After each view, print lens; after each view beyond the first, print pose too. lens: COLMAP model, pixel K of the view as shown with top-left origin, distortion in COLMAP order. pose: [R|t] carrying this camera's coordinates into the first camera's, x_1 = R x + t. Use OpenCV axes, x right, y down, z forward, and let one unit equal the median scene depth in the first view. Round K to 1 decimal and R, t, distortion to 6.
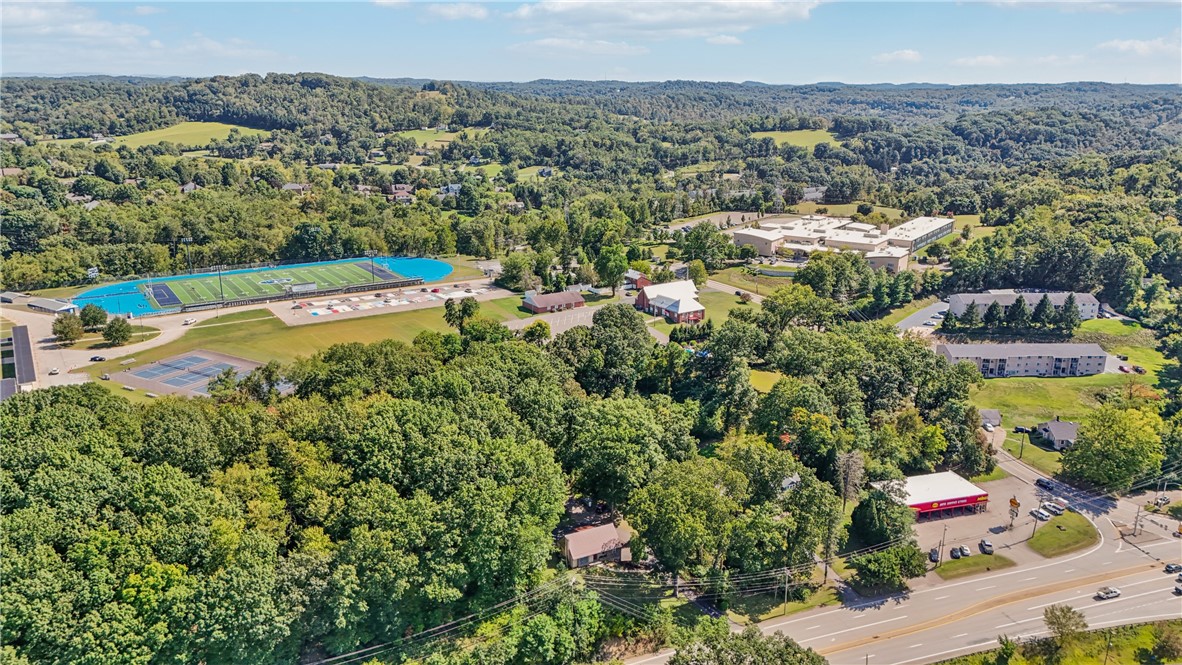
lens RADIAL K [[864.1, 0, 591.0], [0, 864.1, 332.5], [0, 0, 1]] dist [0.086727, -0.092131]
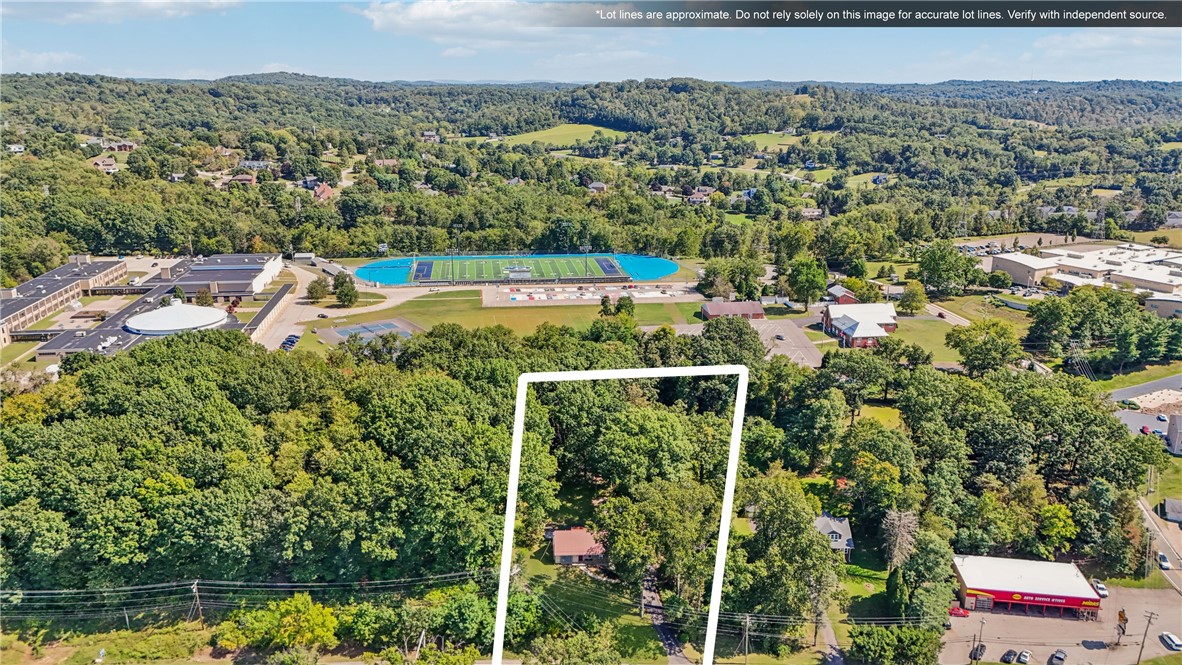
lens RADIAL K [[864.1, 0, 591.0], [0, 864.1, 332.5], [0, 0, 1]] dist [0.086727, -0.092131]
pose [[0.902931, 0.116407, -0.413720, 0.071194], [-0.117746, 0.992792, 0.022361, -0.004662], [0.413341, 0.028523, 0.910129, 0.013855]]
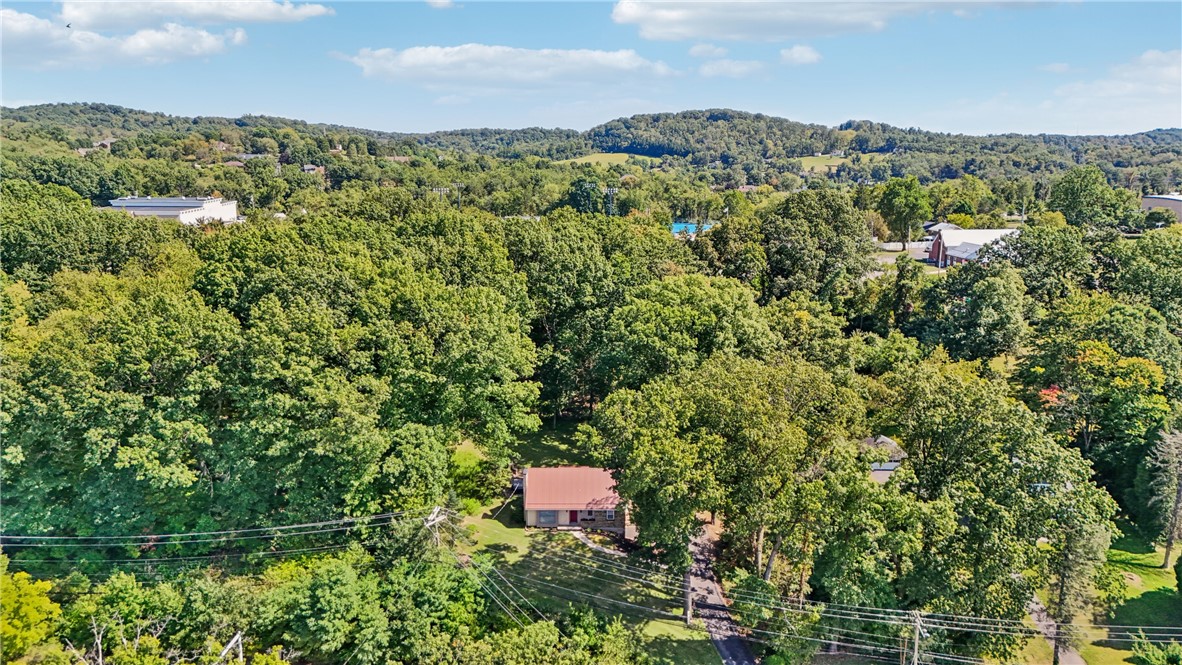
lens RADIAL K [[864.1, 0, 591.0], [0, 864.1, 332.5], [0, 0, 1]] dist [0.086727, -0.092131]
pose [[0.884491, 0.093729, -0.457046, 0.044811], [-0.126873, 0.991017, -0.042295, 0.029087], [0.448976, 0.095396, 0.888437, 0.089648]]
